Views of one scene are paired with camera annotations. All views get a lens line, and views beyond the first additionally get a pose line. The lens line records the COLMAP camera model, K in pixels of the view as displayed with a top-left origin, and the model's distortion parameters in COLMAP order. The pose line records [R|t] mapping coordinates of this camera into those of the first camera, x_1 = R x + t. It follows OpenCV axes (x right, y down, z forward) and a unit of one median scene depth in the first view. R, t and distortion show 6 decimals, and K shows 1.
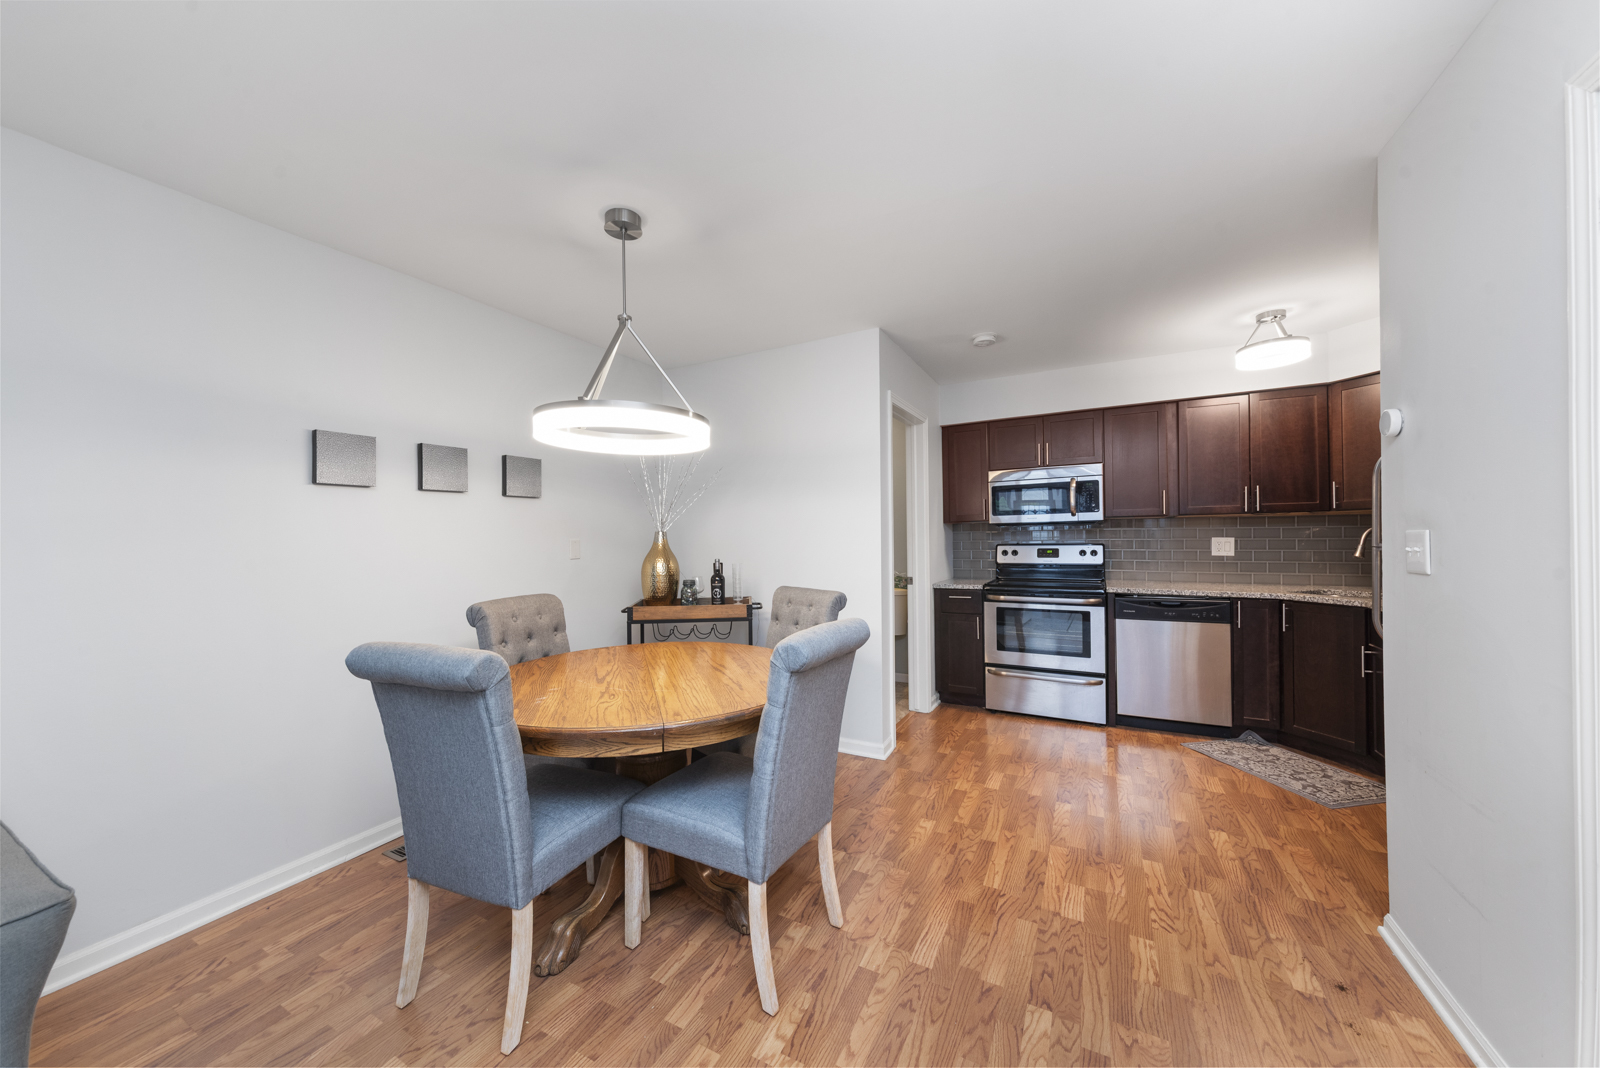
lens RADIAL K [[571.4, 0, 780.5], [0, 571.4, 534.0], [0, 0, 1]] dist [0.000471, -0.000036]
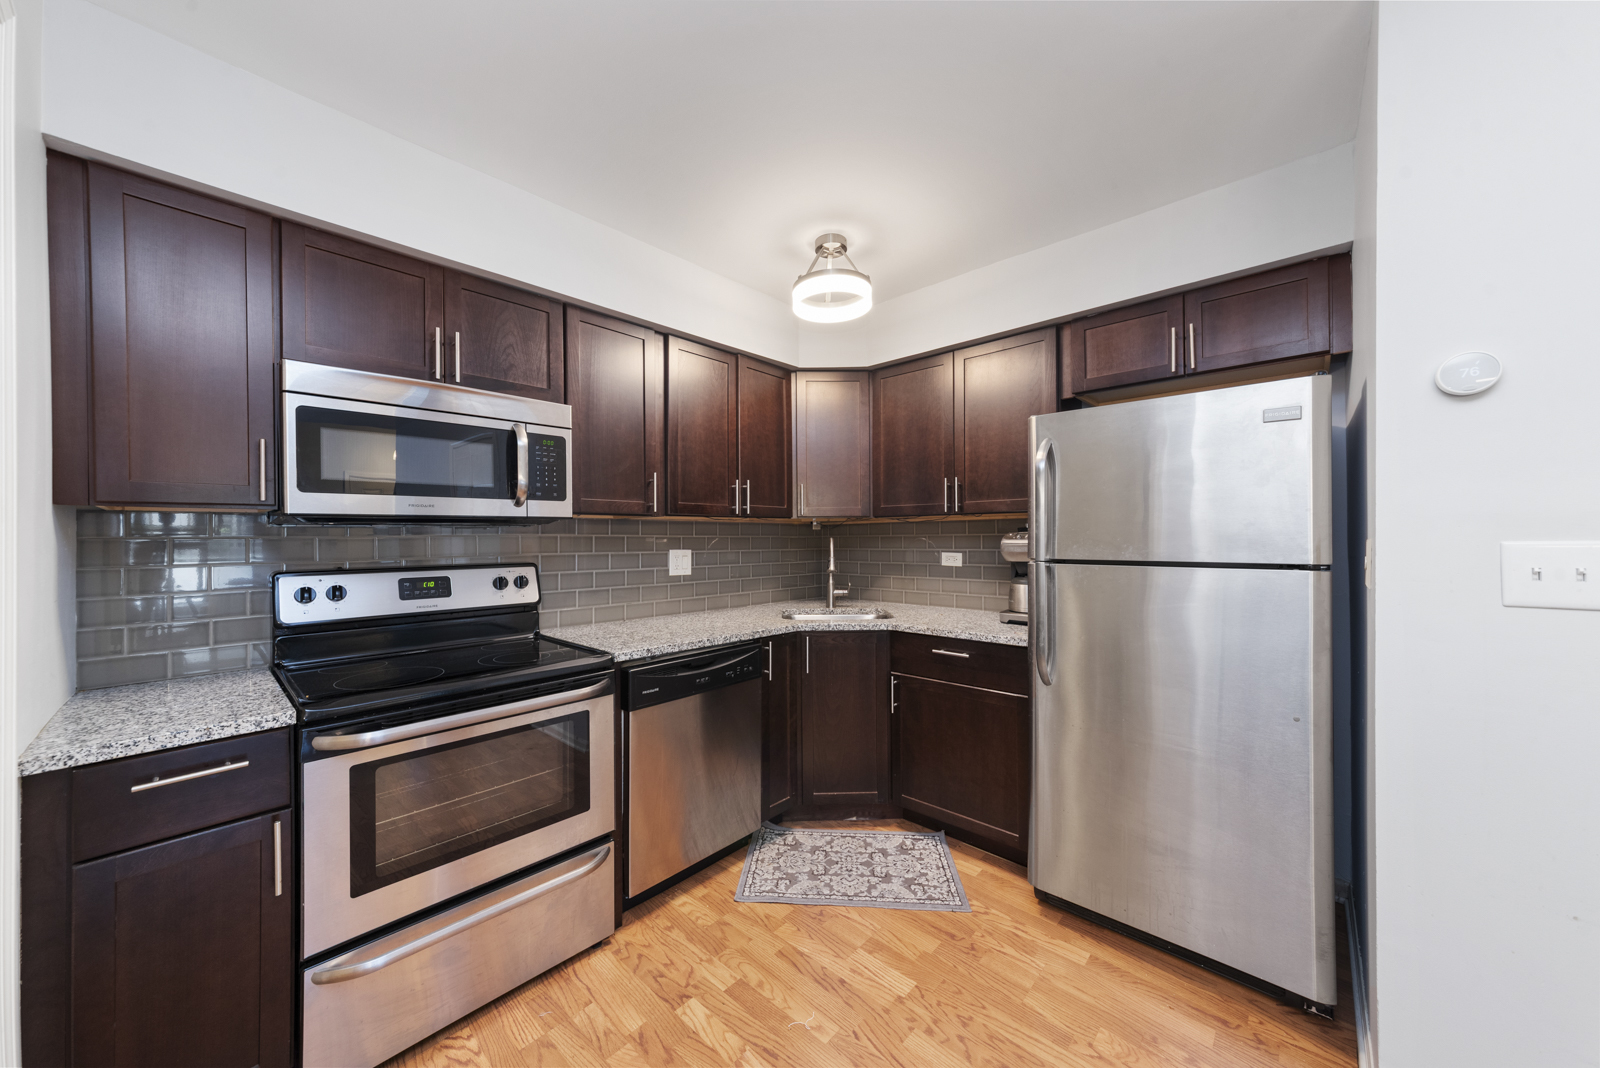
lens RADIAL K [[563.7, 0, 795.9], [0, 563.7, 536.9], [0, 0, 1]] dist [0.000024, -0.000061]
pose [[0.231790, 0.013071, 0.972678, 0.123320], [0.000270, 0.999909, -0.013501, -0.000372], [-0.972766, 0.003392, 0.231766, 0.696405]]
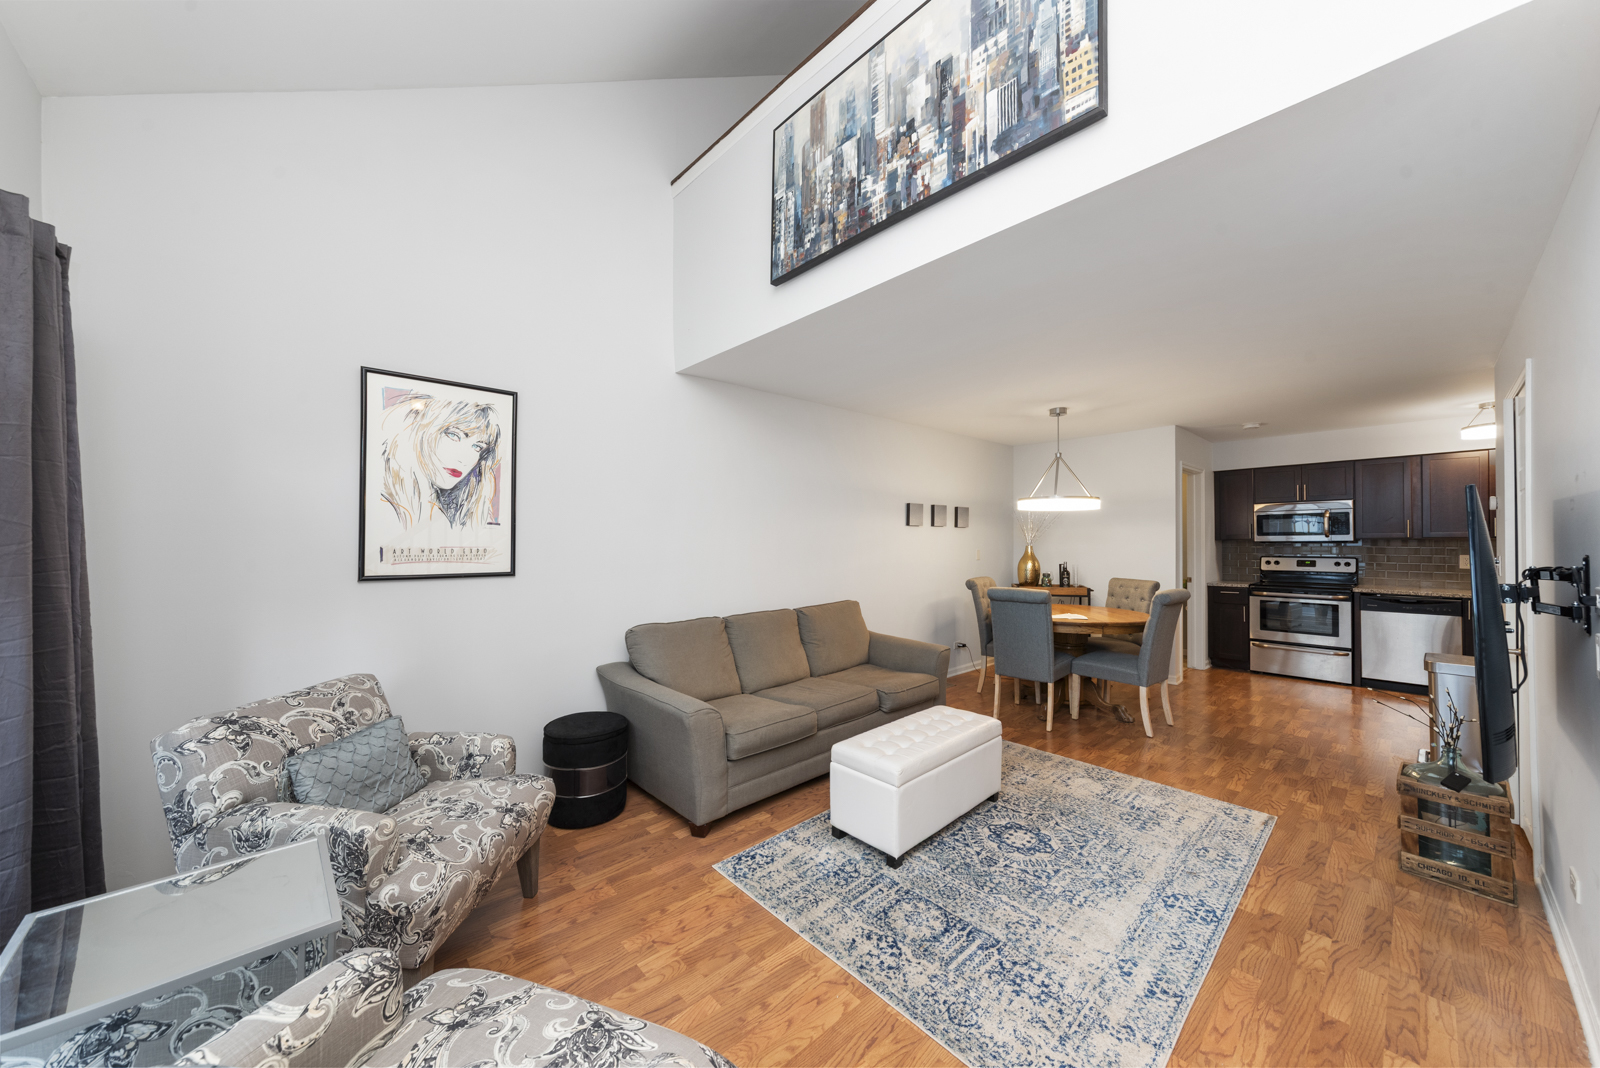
lens RADIAL K [[563.7, 0, 795.9], [0, 563.7, 536.9], [0, 0, 1]] dist [0.000024, -0.000061]
pose [[0.944700, 0.009335, -0.327803, -0.271177], [-0.009684, 0.999953, 0.000565, -0.021375], [0.327793, 0.002640, 0.944746, -0.749444]]
